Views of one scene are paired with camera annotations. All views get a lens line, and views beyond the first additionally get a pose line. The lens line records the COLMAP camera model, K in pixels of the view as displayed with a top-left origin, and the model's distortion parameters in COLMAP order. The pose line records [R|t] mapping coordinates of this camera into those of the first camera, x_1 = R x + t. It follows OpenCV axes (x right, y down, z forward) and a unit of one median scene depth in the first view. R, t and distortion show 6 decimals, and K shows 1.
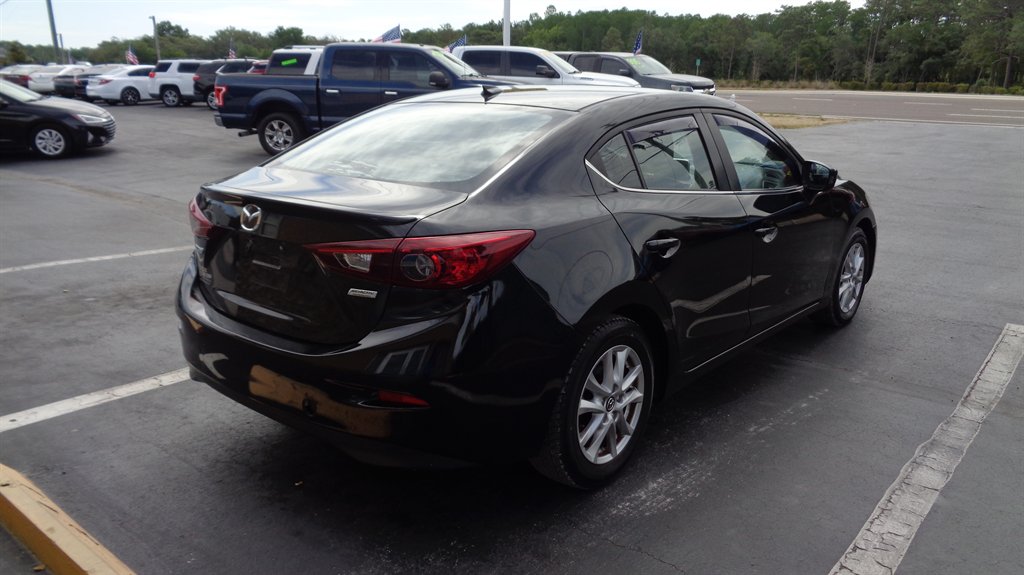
lens RADIAL K [[775.3, 0, 508.7], [0, 775.3, 292.4], [0, 0, 1]] dist [-0.007203, 0.006373]
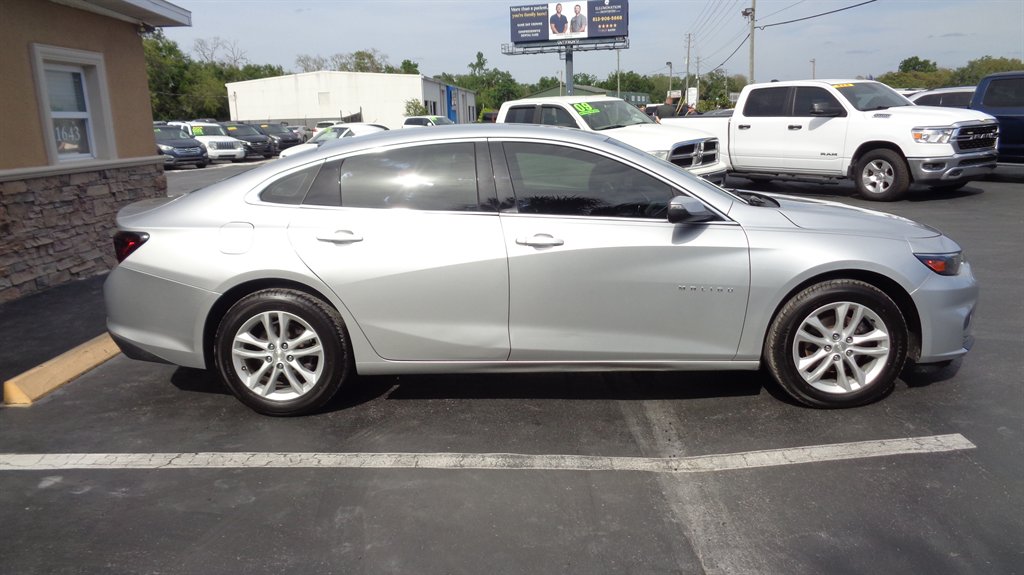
lens RADIAL K [[775.3, 0, 517.3], [0, 775.3, 289.9], [0, 0, 1]] dist [-0.007203, 0.006373]
pose [[0.630128, 0.136152, -0.764461, 0.357344], [-0.171720, 0.984566, 0.033808, -0.018181], [0.757265, 0.109970, 0.643782, 0.075338]]
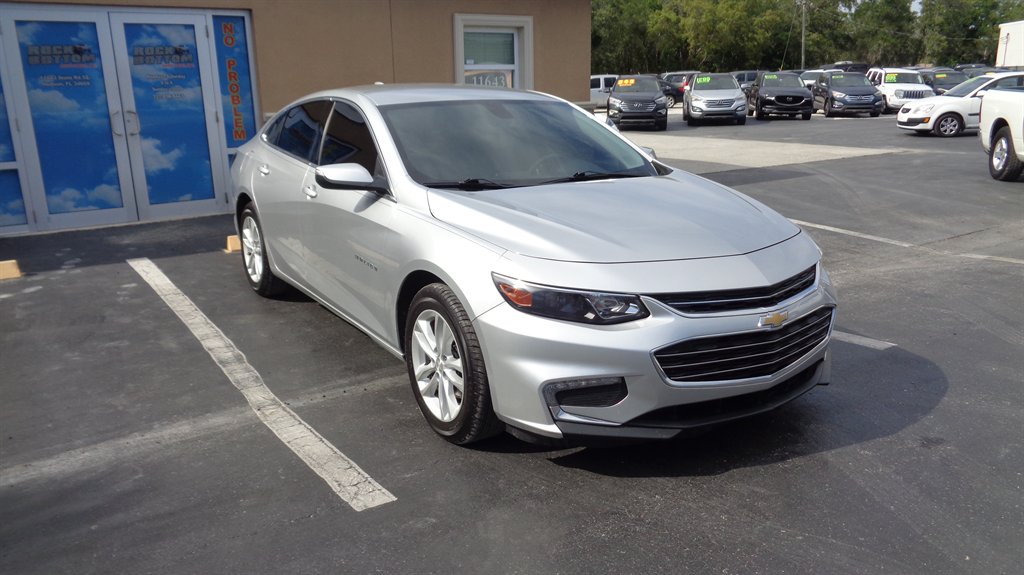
lens RADIAL K [[775.3, 0, 518.0], [0, 775.3, 285.5], [0, 0, 1]] dist [-0.007203, 0.006373]
pose [[-0.272338, 0.236374, -0.932716, 0.435230], [-0.248274, 0.919269, 0.305458, -0.119054], [0.929619, 0.314757, -0.191666, 0.443283]]
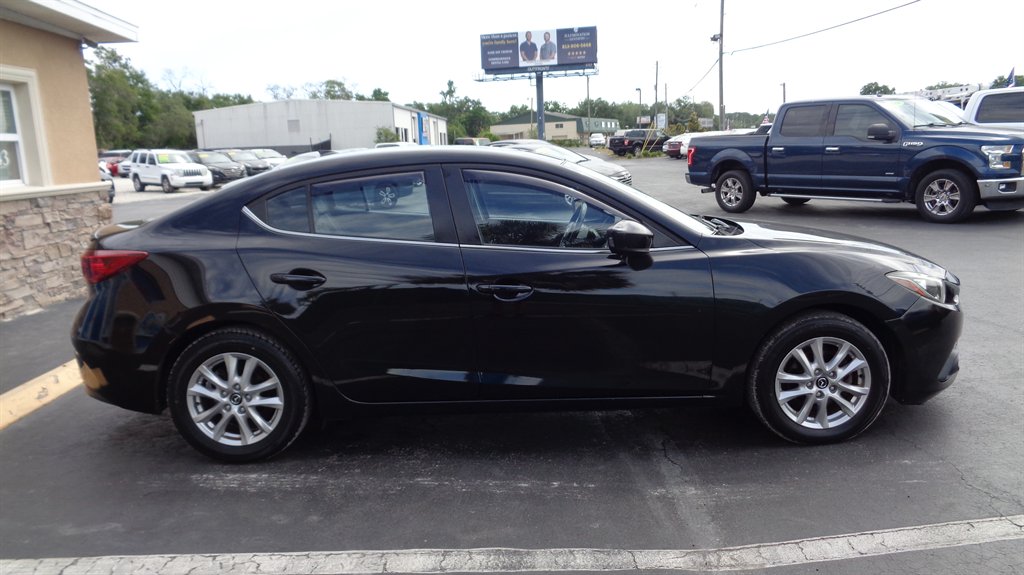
lens RADIAL K [[775.3, 0, 512.3], [0, 775.3, 290.7], [0, 0, 1]] dist [-0.007203, 0.006373]
pose [[0.653181, 0.103004, -0.750163, 0.306985], [-0.158936, 0.987285, -0.002826, -0.022101], [0.740333, 0.121074, 0.661247, 0.108736]]
